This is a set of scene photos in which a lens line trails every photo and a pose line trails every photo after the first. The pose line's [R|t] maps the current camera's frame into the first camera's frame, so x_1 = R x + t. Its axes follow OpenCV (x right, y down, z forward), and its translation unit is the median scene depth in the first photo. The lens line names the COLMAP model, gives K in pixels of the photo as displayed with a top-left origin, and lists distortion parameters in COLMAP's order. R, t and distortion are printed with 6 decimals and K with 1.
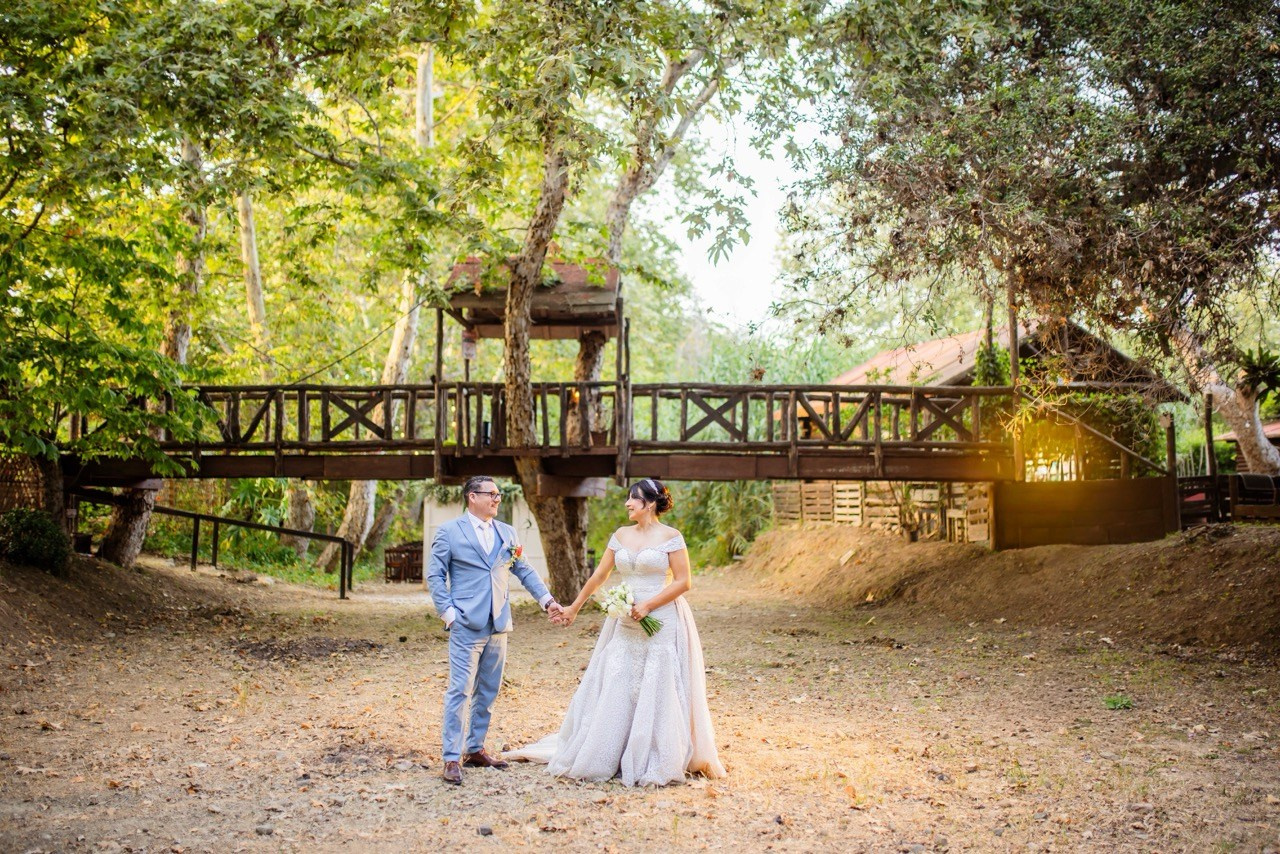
lens RADIAL K [[1207.3, 0, 636.1], [0, 1207.3, 427.3], [0, 0, 1]] dist [-0.029615, 0.000000]
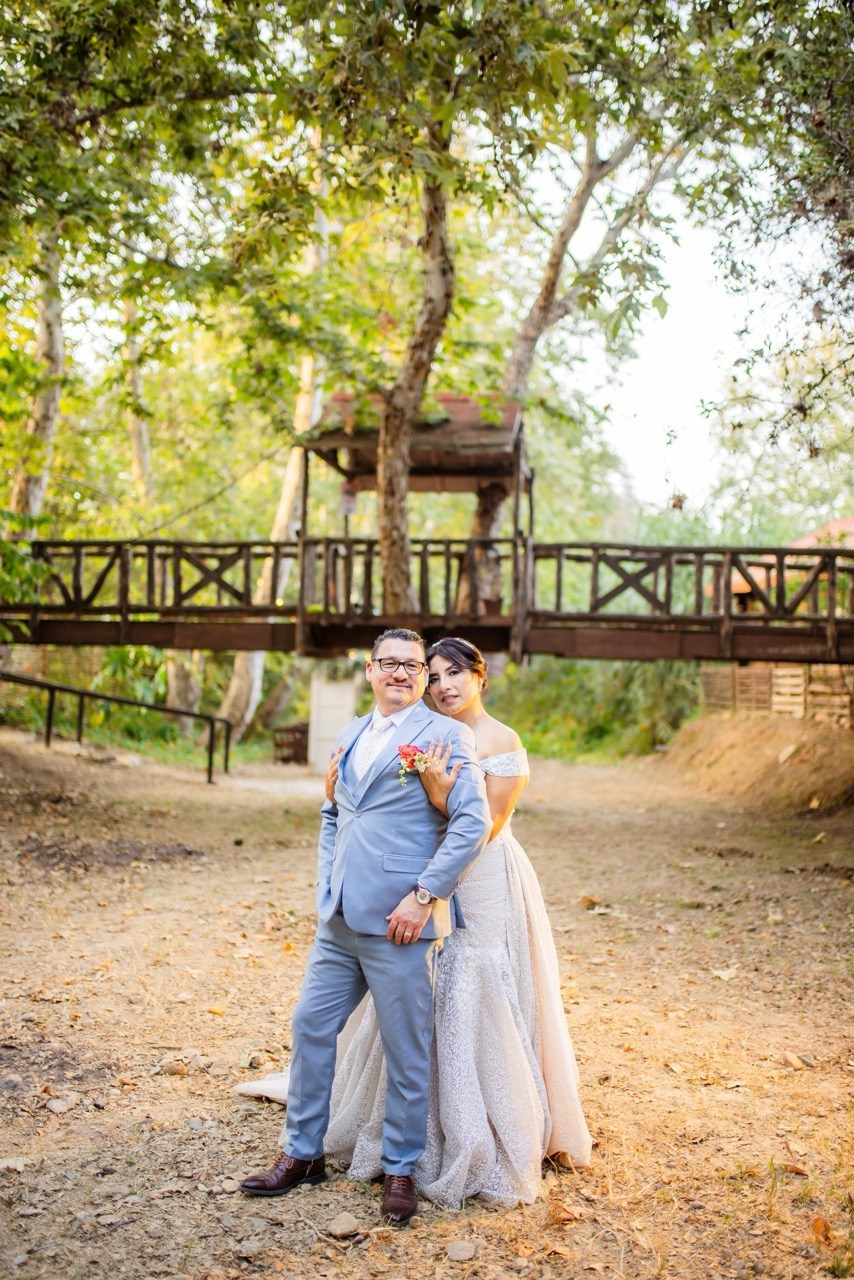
lens RADIAL K [[1207.3, 0, 434.1], [0, 1207.3, 640.9], [0, 0, 1]] dist [-0.029615, 0.000000]
pose [[0.993942, 0.019656, -0.108135, 0.020514], [-0.016679, 0.999458, 0.028370, 0.009568], [0.108634, -0.026395, 0.993731, 0.155723]]
